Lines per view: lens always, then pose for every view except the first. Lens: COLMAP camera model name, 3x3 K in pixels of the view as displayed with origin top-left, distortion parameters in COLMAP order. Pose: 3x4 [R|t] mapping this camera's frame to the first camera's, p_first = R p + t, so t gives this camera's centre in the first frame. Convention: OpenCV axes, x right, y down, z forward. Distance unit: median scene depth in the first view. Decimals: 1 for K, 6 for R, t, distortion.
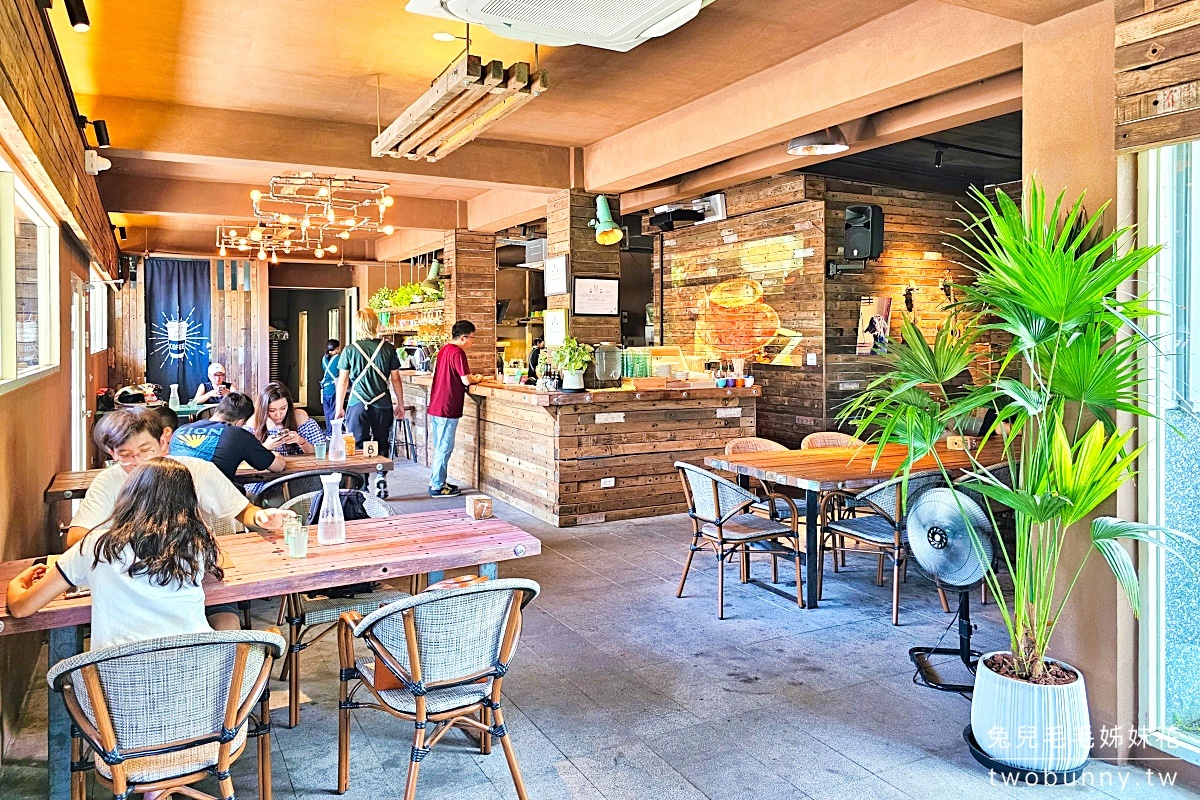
lens RADIAL K [[832.9, 0, 600.0], [0, 832.9, 400.0], [0, 0, 1]] dist [0.060841, -0.061095]
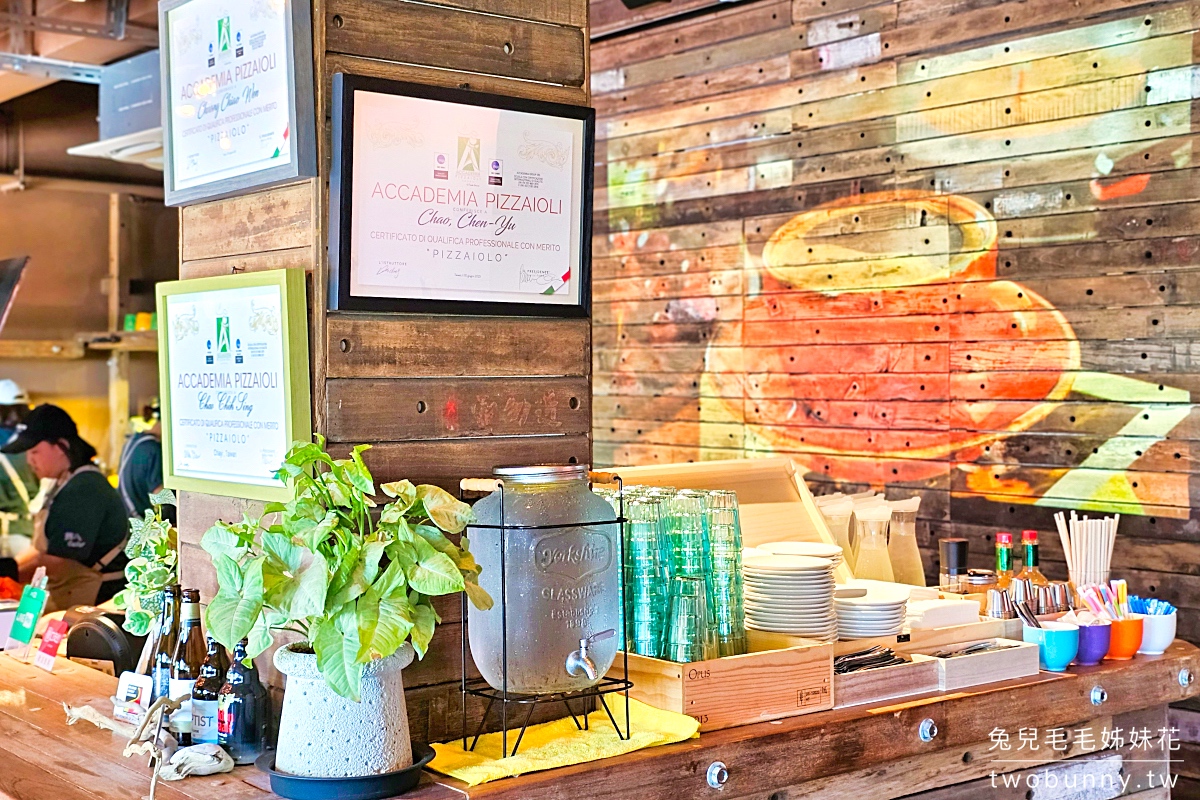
lens RADIAL K [[1633.5, 0, 579.0], [0, 1633.5, 373.6], [0, 0, 1]] dist [0.109113, -0.110063]
pose [[0.984291, -0.003031, 0.176528, -0.031381], [0.016482, 0.997064, -0.074782, -0.046403], [-0.175783, 0.076517, 0.981451, 0.491663]]
